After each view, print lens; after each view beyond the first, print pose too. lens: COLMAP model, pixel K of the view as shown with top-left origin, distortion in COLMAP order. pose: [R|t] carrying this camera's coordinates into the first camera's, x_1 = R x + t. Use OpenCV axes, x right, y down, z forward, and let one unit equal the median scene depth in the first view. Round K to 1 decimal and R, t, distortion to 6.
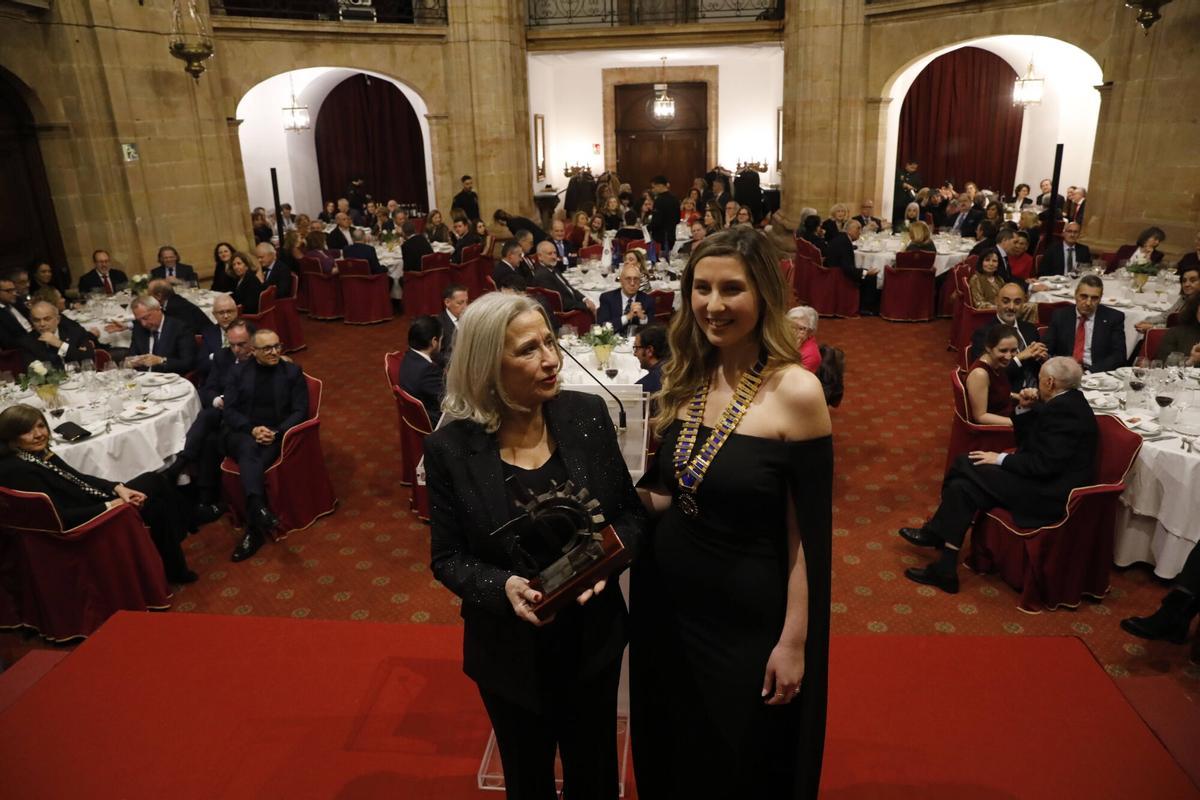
lens RADIAL K [[813.7, 0, 596.4], [0, 813.7, 404.8], [0, 0, 1]] dist [-0.107606, 0.084856]
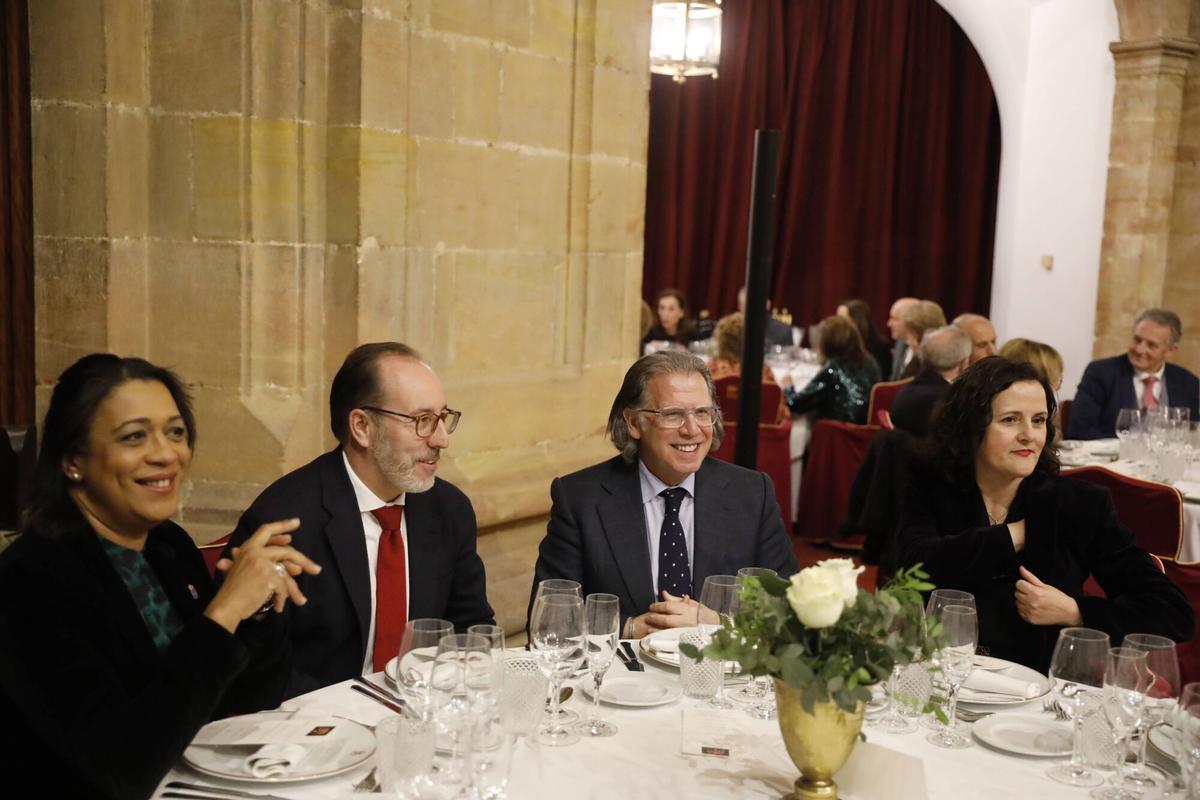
lens RADIAL K [[1417.6, 0, 597.9], [0, 1417.6, 401.8], [0, 0, 1]] dist [0.054205, 0.059359]
pose [[0.992929, 0.078108, -0.089395, -0.391689], [-0.095789, 0.971973, -0.214695, -0.091725], [0.070120, 0.221739, 0.972582, 0.512091]]
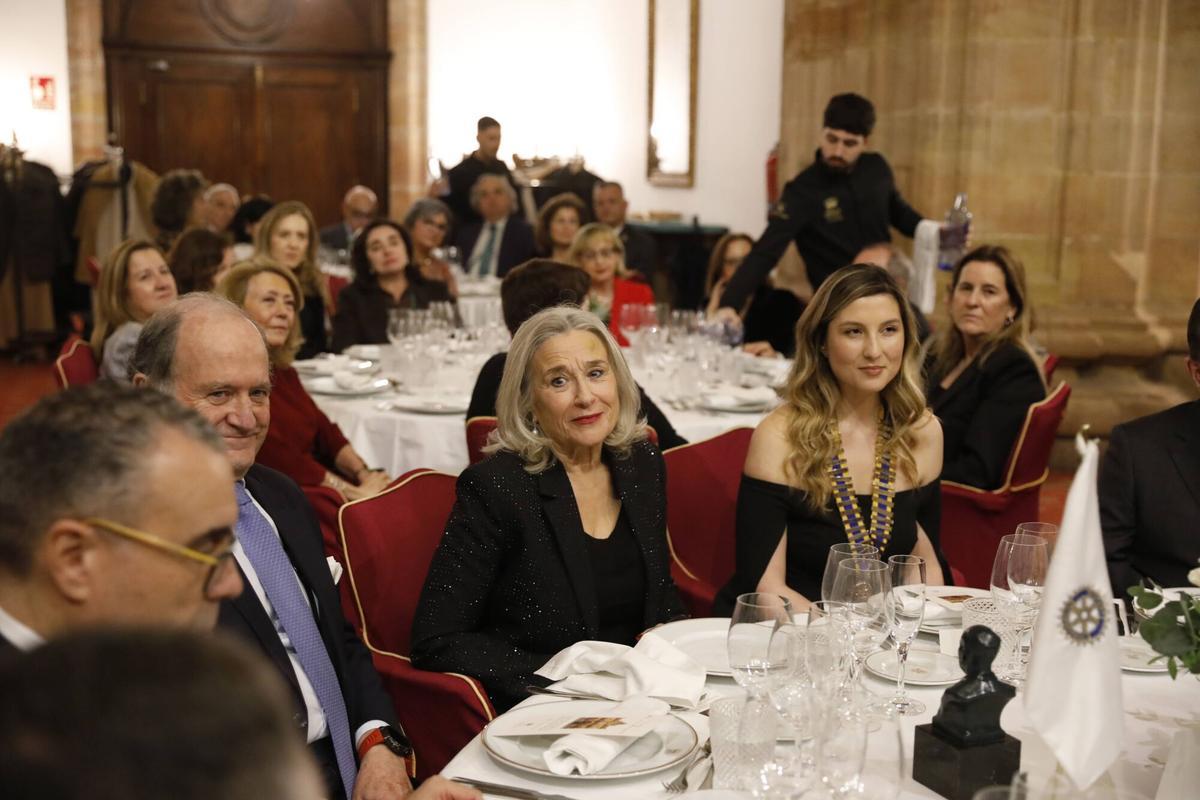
lens RADIAL K [[1641.2, 0, 603.8], [0, 1641.2, 401.0], [0, 0, 1]] dist [0.097270, 0.063365]
pose [[0.924890, -0.009406, 0.380119, -0.075955], [0.077565, 0.983340, -0.164394, -0.131202], [-0.372240, 0.181530, 0.910211, 0.597564]]
